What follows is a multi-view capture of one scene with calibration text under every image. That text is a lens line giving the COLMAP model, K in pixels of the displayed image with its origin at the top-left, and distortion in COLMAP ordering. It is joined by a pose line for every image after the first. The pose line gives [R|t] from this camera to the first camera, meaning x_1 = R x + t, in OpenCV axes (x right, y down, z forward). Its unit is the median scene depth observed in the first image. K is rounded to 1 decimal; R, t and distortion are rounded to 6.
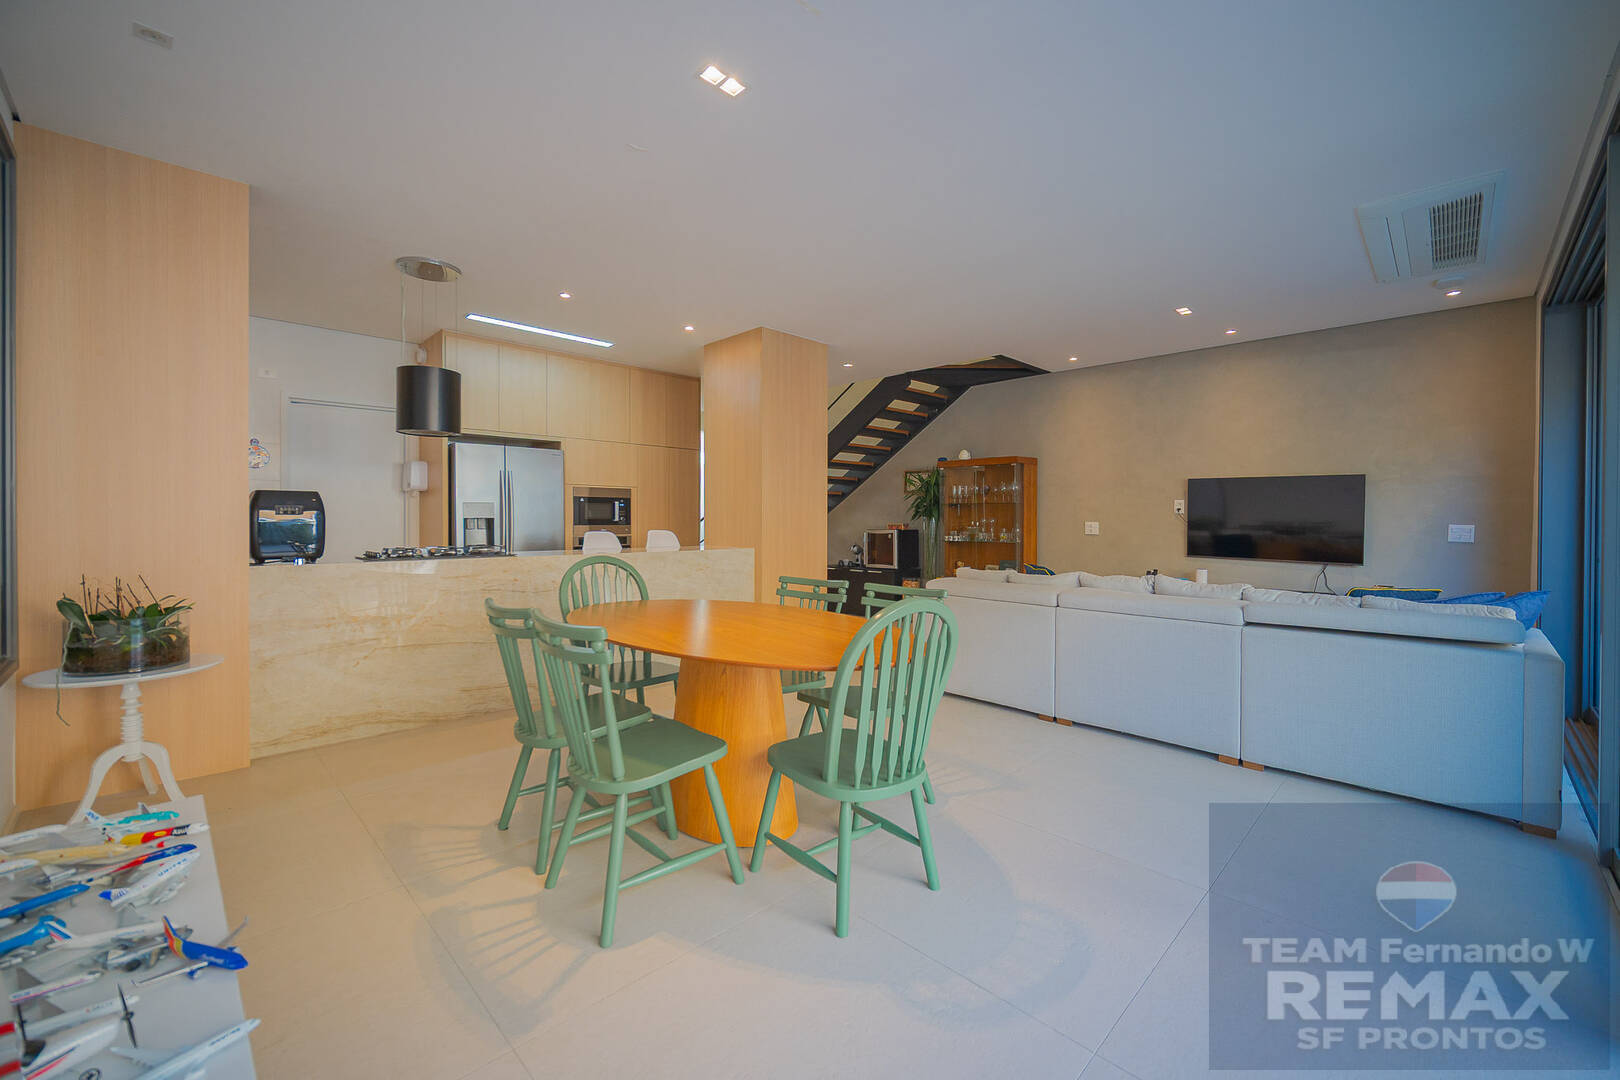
lens RADIAL K [[658.7, 0, 810.8], [0, 658.7, 520.1], [0, 0, 1]] dist [-0.000987, -0.000115]
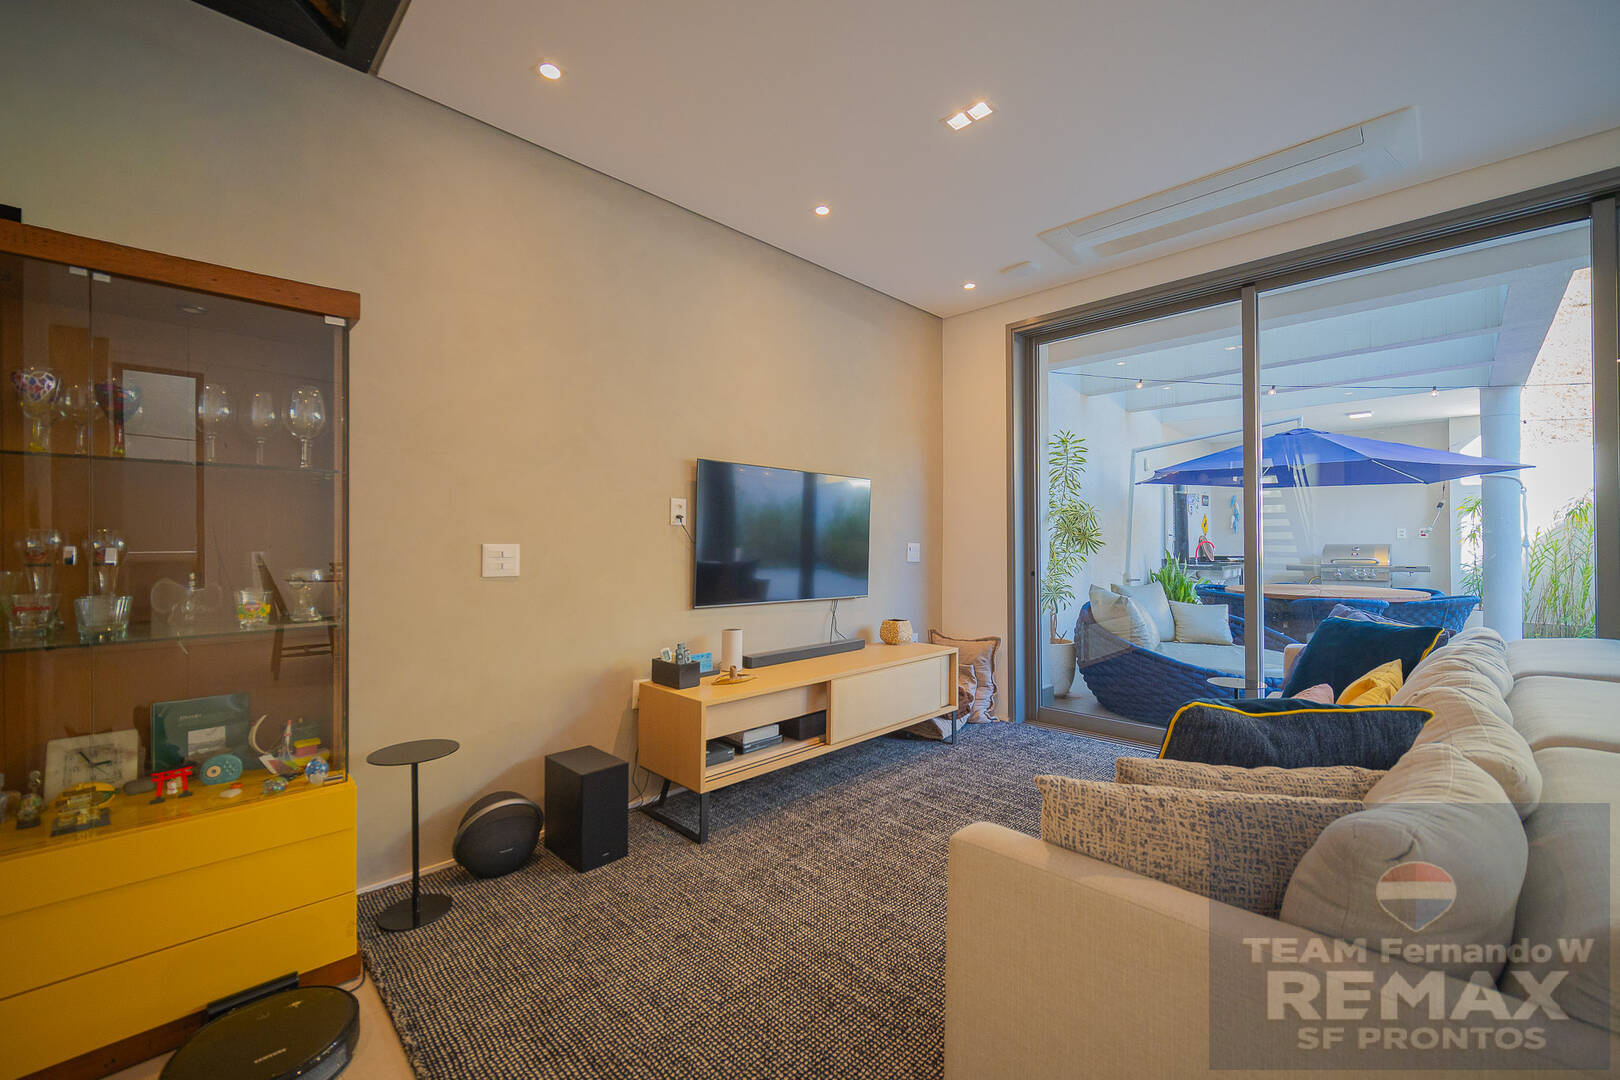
lens RADIAL K [[662.1, 0, 797.8], [0, 662.1, 542.2], [0, 0, 1]] dist [-0.003462, -0.000205]
pose [[0.014595, -0.002530, 0.999890, 0.052002], [0.004105, 0.999989, 0.002471, 0.001807], [-0.999885, 0.004068, 0.014605, 0.801591]]
